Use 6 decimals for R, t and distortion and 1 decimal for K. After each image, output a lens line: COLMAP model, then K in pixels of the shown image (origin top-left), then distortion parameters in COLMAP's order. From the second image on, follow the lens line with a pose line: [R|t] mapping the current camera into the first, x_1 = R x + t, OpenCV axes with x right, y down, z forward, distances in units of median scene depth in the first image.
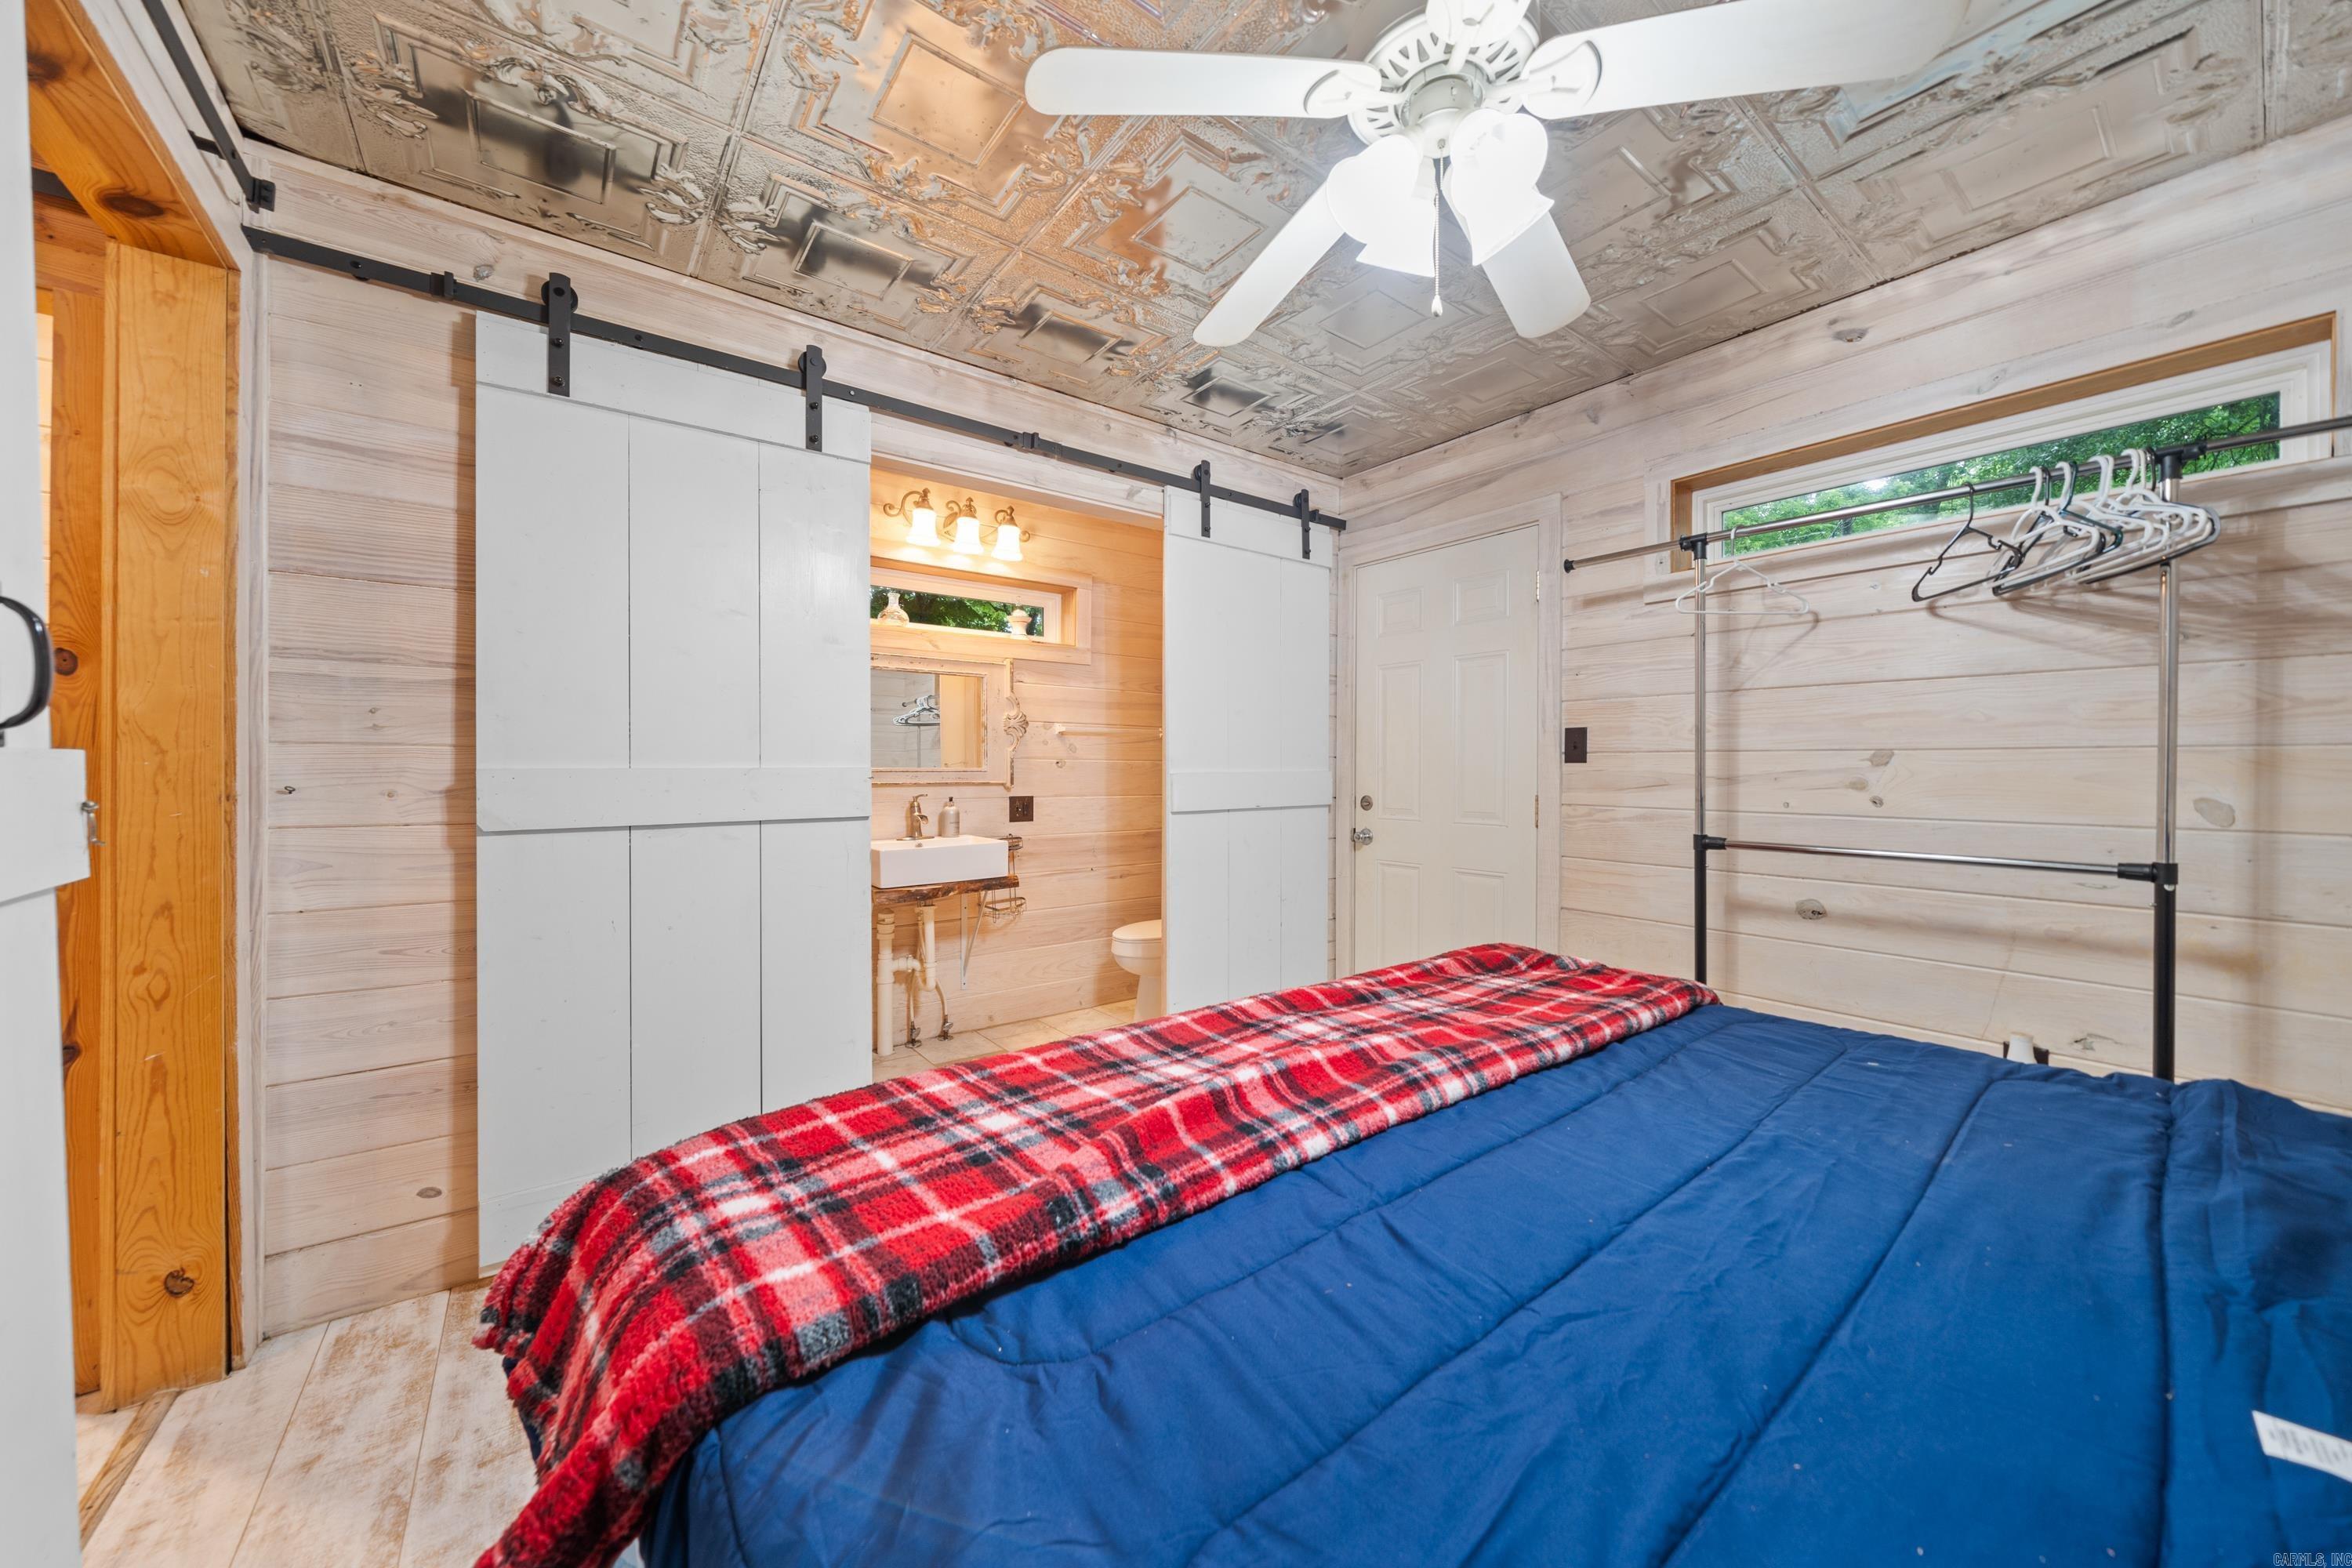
lens RADIAL K [[833.0, 0, 1174.3], [0, 833.0, 770.4], [0, 0, 1]] dist [-0.000218, -0.000038]
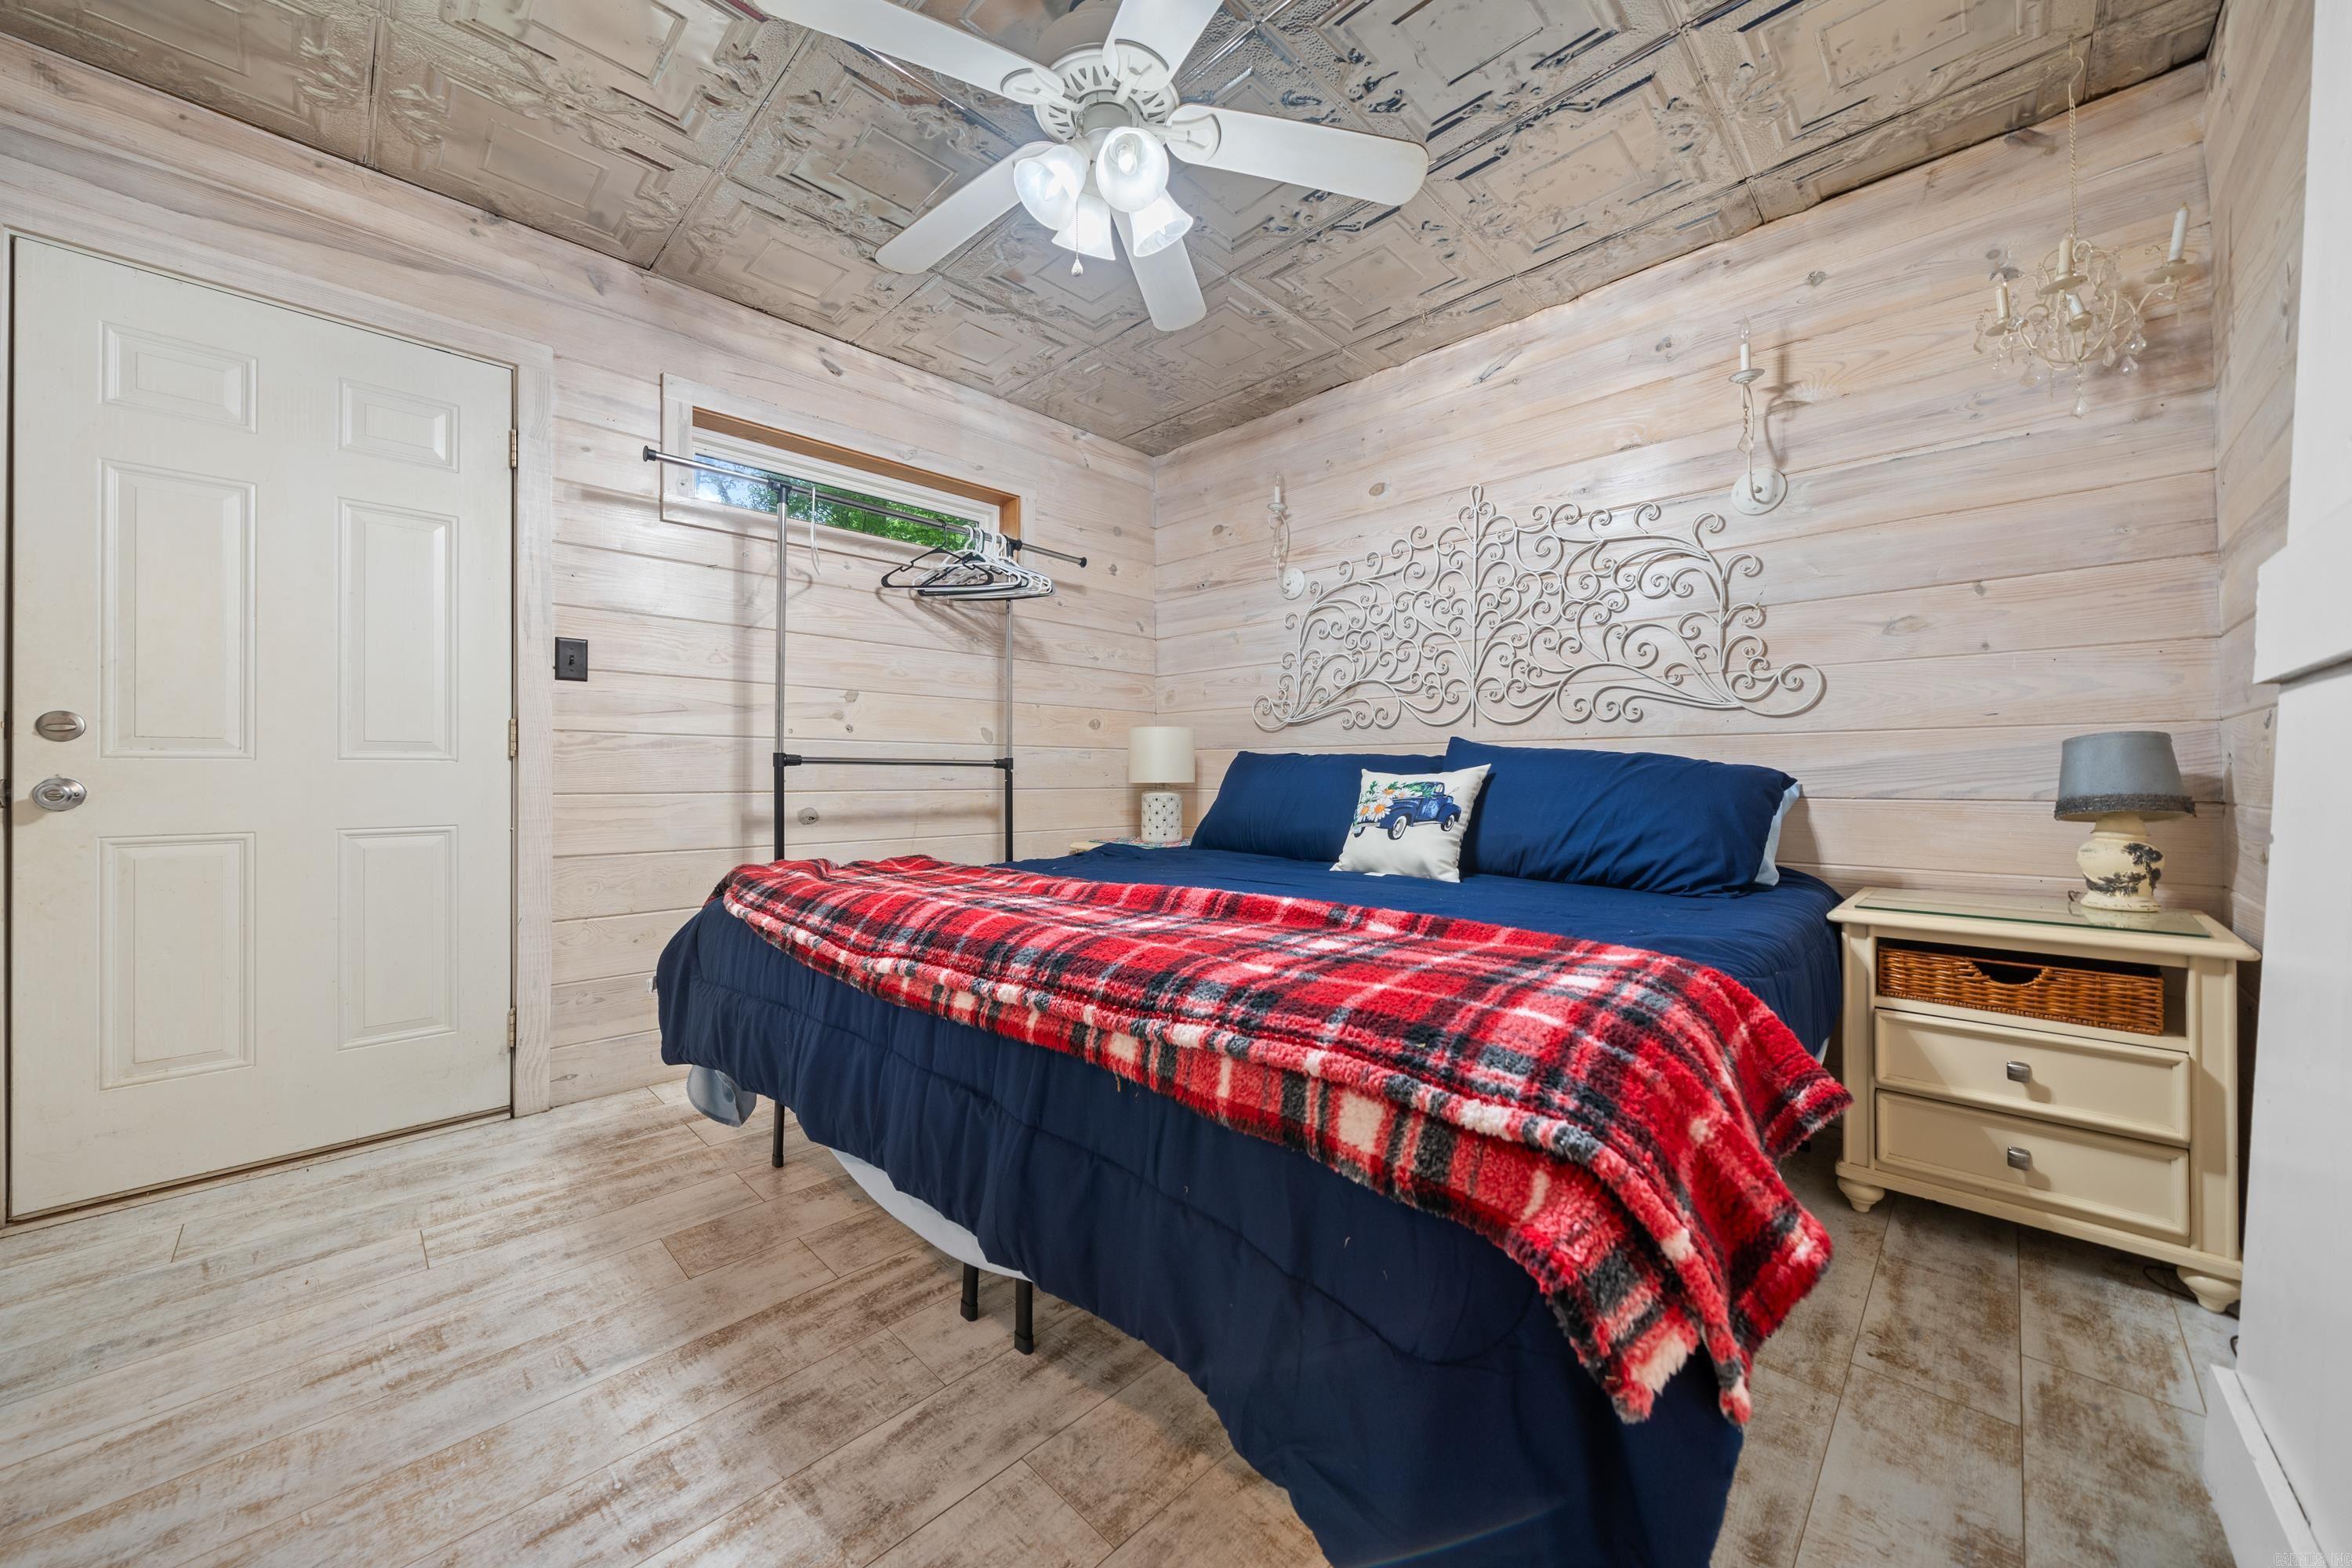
lens RADIAL K [[833.0, 0, 1174.3], [0, 833.0, 770.4], [0, 0, 1]] dist [-0.000218, -0.000038]
pose [[-0.127529, 0.003094, 0.991830, -0.496996], [0.003171, 0.999991, -0.002712, 0.099660], [-0.991830, 0.002799, -0.127538, 0.592227]]
